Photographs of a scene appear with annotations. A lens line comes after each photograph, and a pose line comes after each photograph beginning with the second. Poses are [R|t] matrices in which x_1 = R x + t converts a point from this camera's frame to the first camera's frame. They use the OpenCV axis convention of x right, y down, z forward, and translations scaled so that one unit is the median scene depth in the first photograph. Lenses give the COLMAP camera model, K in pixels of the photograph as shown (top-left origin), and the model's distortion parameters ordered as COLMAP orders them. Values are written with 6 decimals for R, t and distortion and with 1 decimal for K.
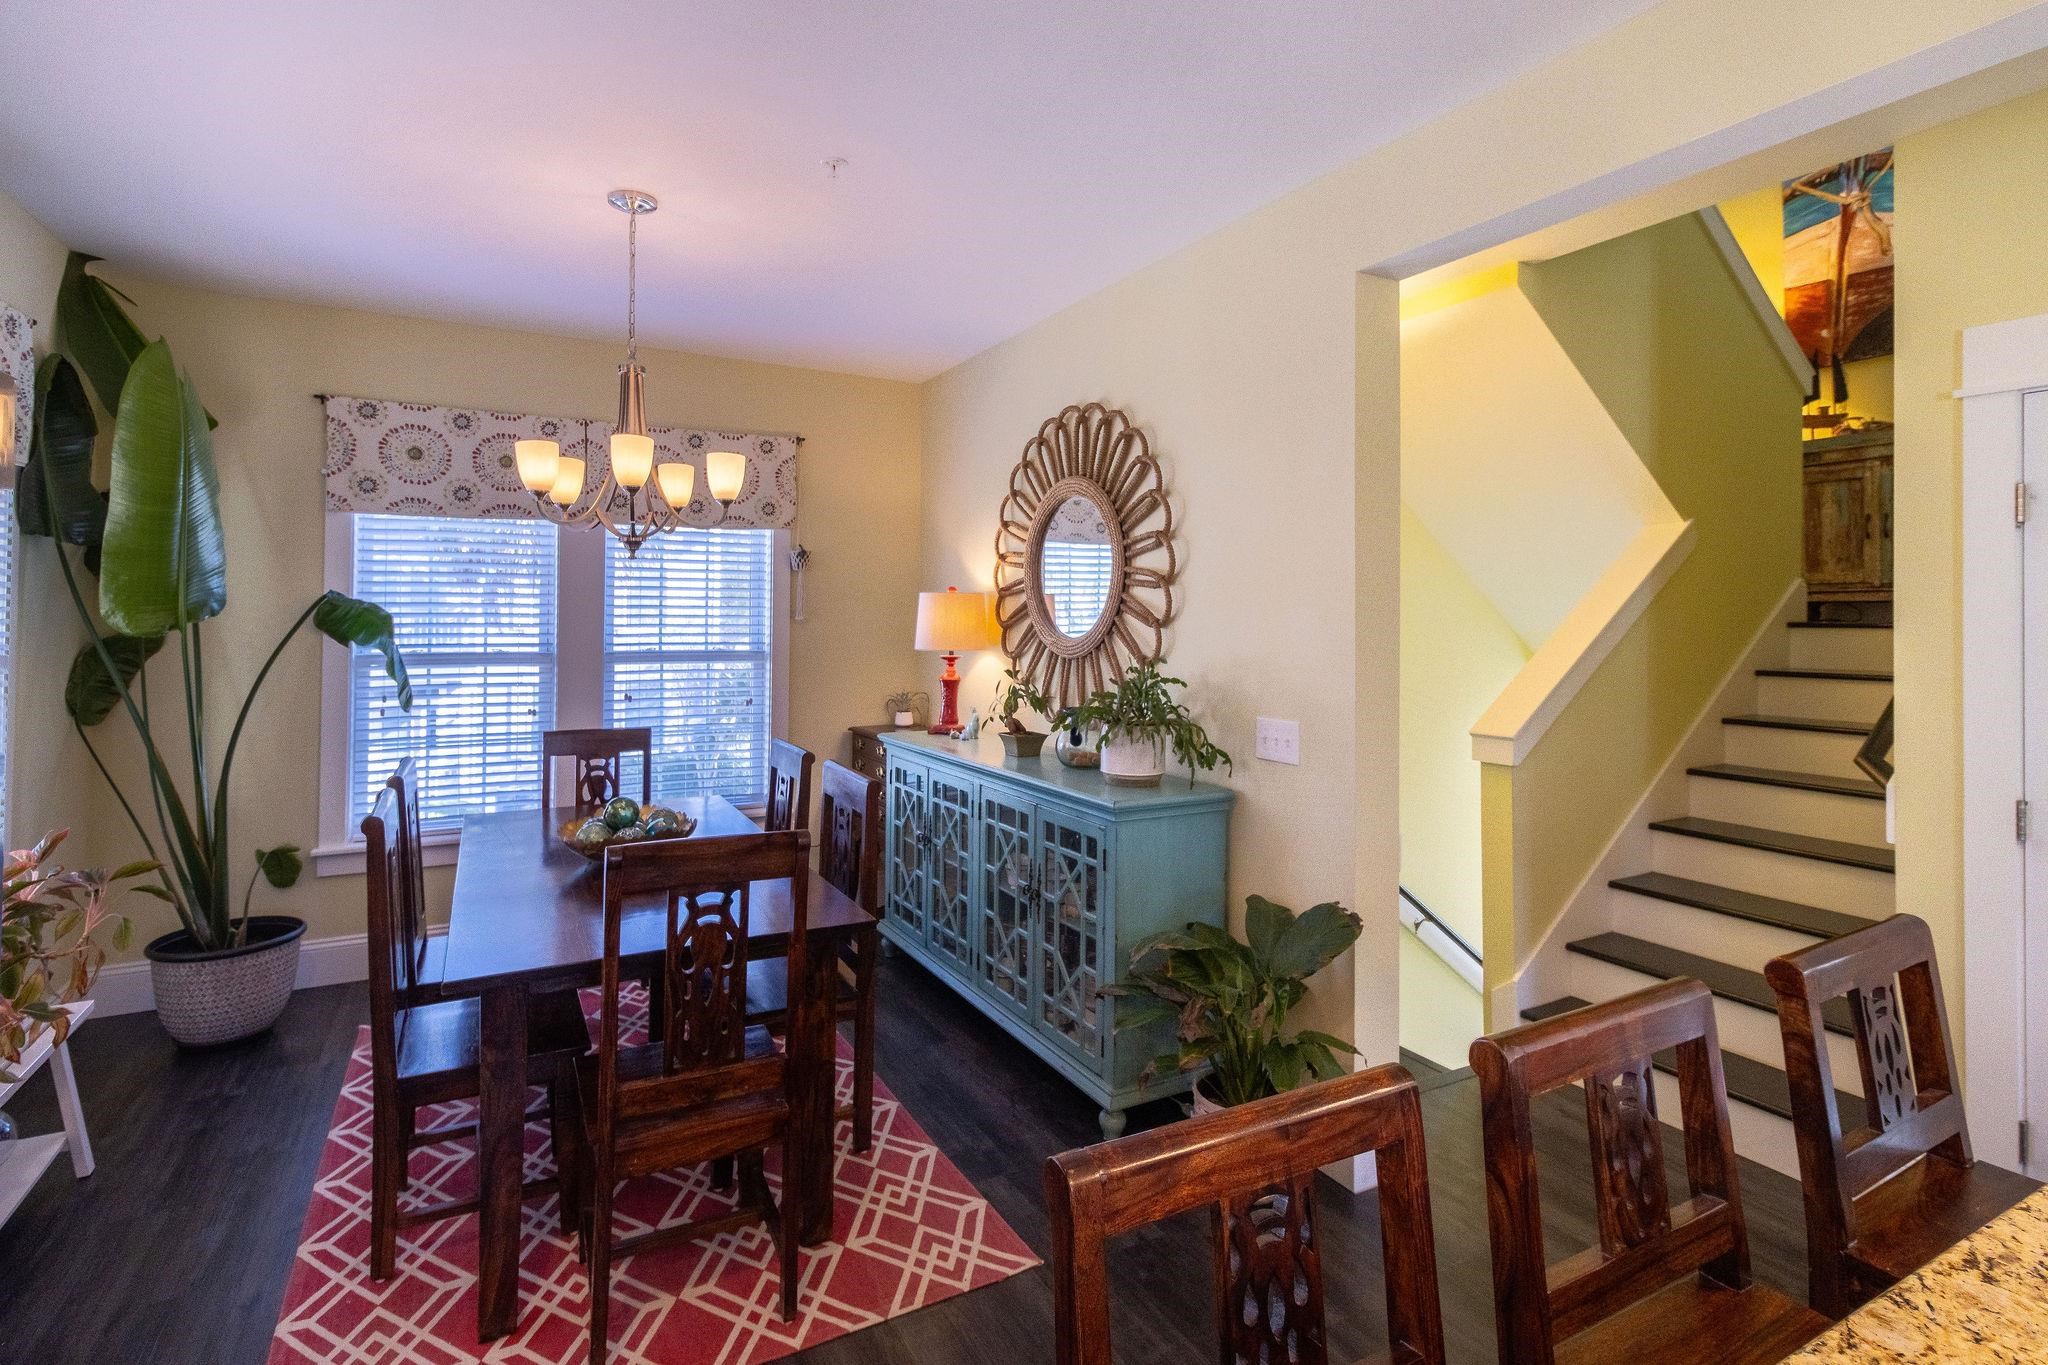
lens RADIAL K [[963.1, 0, 965.6], [0, 963.1, 627.3], [0, 0, 1]] dist [0.004207, 0.001743]
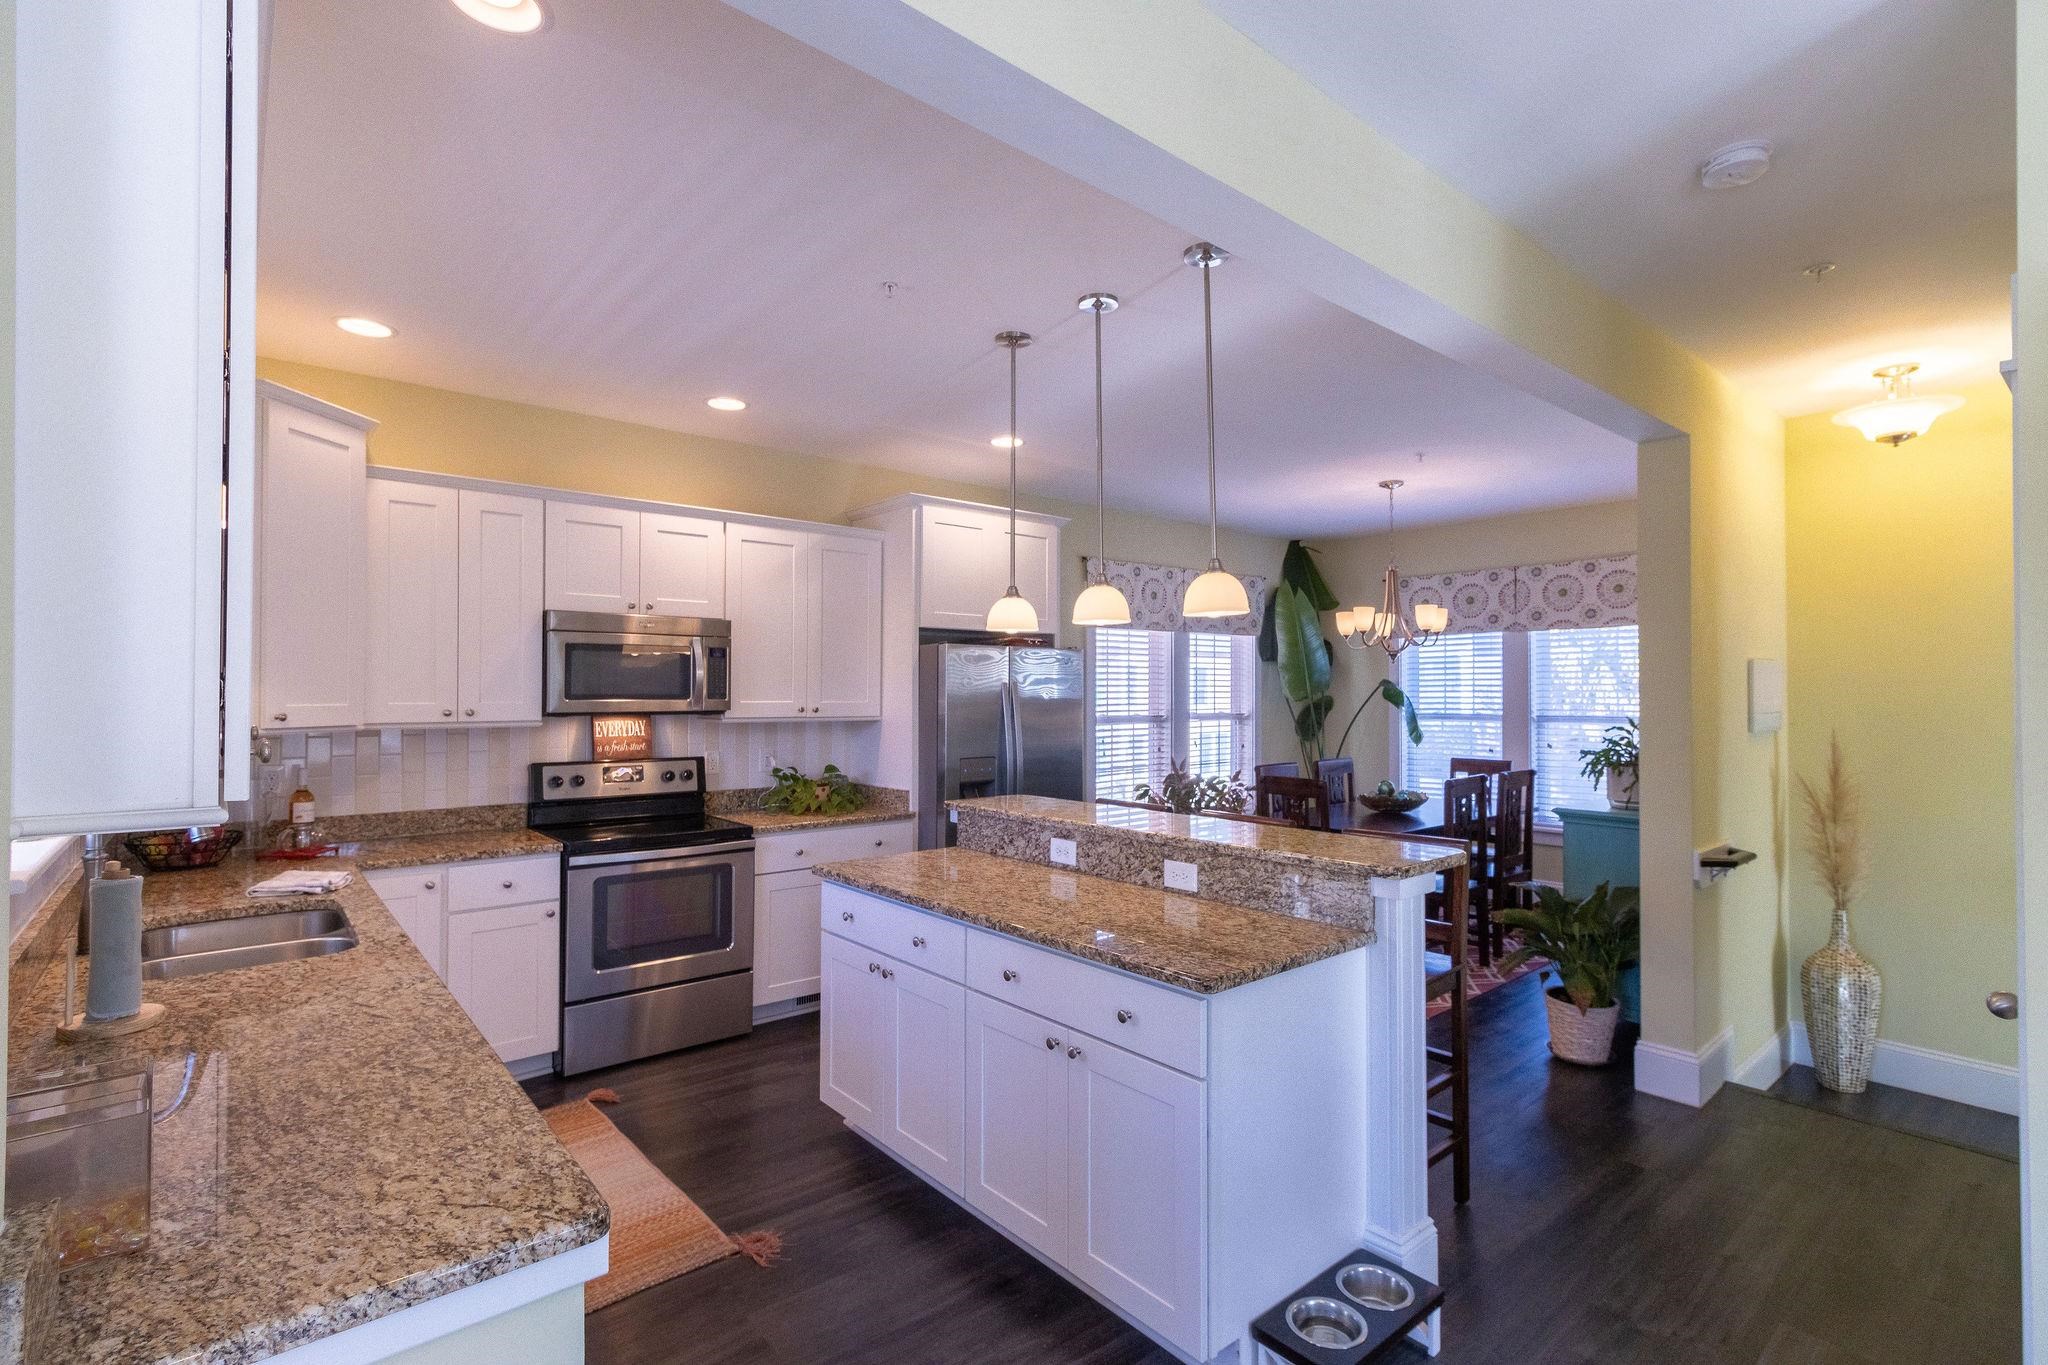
lens RADIAL K [[963.1, 0, 1034.0], [0, 963.1, 674.3], [0, 0, 1]] dist [0.004207, 0.001743]
pose [[0.231193, -0.023551, -0.972623, 1.174119], [-0.005693, 0.999657, -0.025558, 0.006942], [0.972891, 0.011446, 0.230980, -0.156162]]
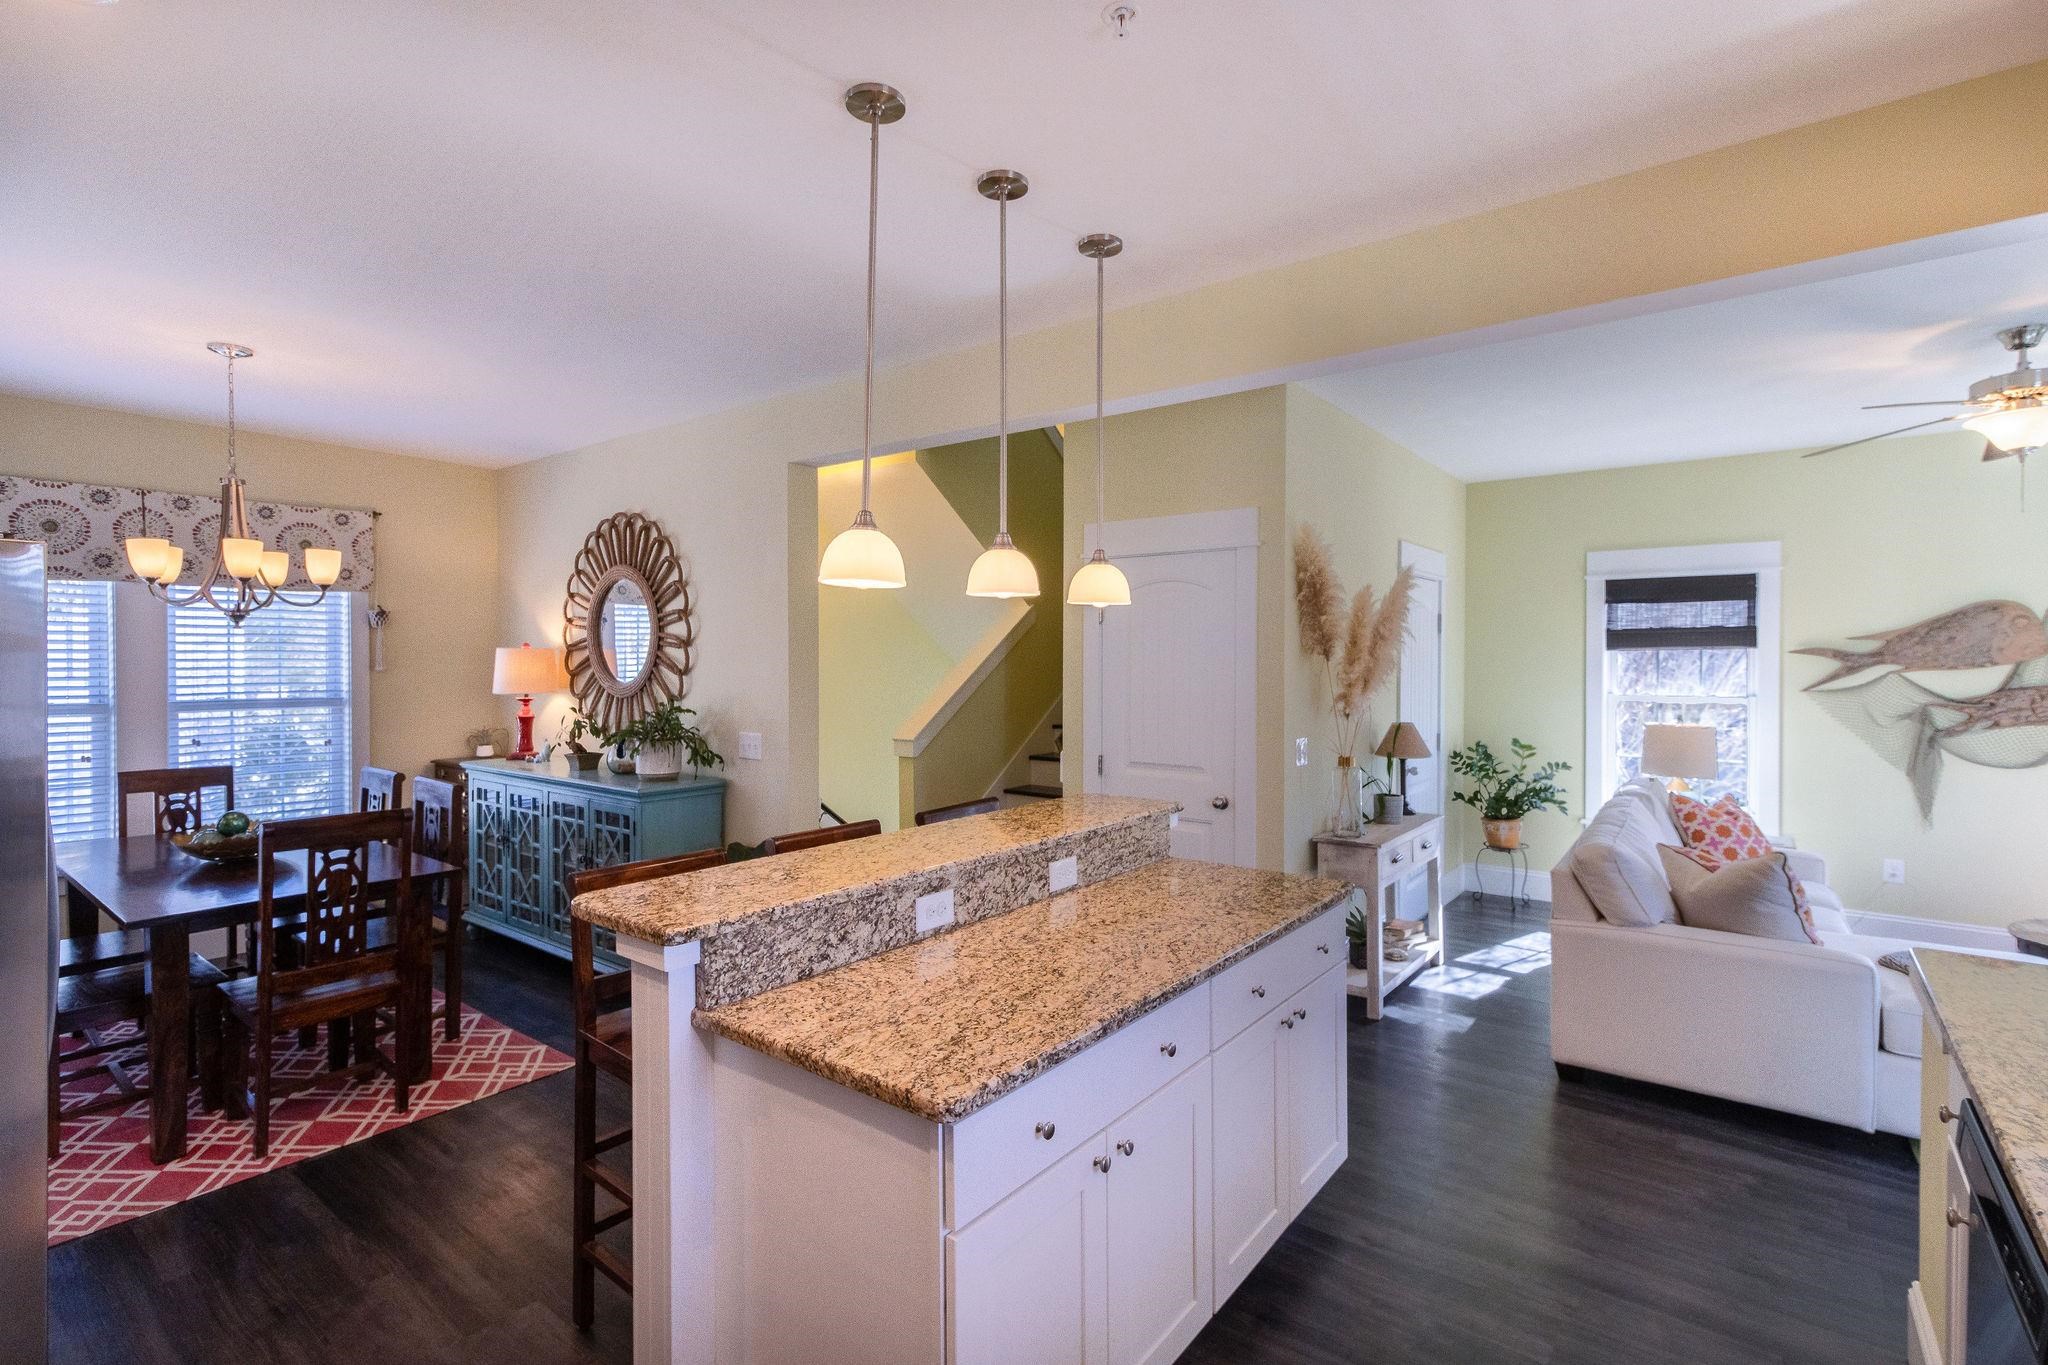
lens RADIAL K [[963.1, 0, 1030.1], [0, 963.1, 677.5], [0, 0, 1]] dist [0.004207, 0.001743]
pose [[0.901527, -0.013343, 0.432517, 0.042338], [0.008116, 0.999870, 0.013931, -0.011646], [-0.432647, -0.009049, 0.901518, -0.526716]]
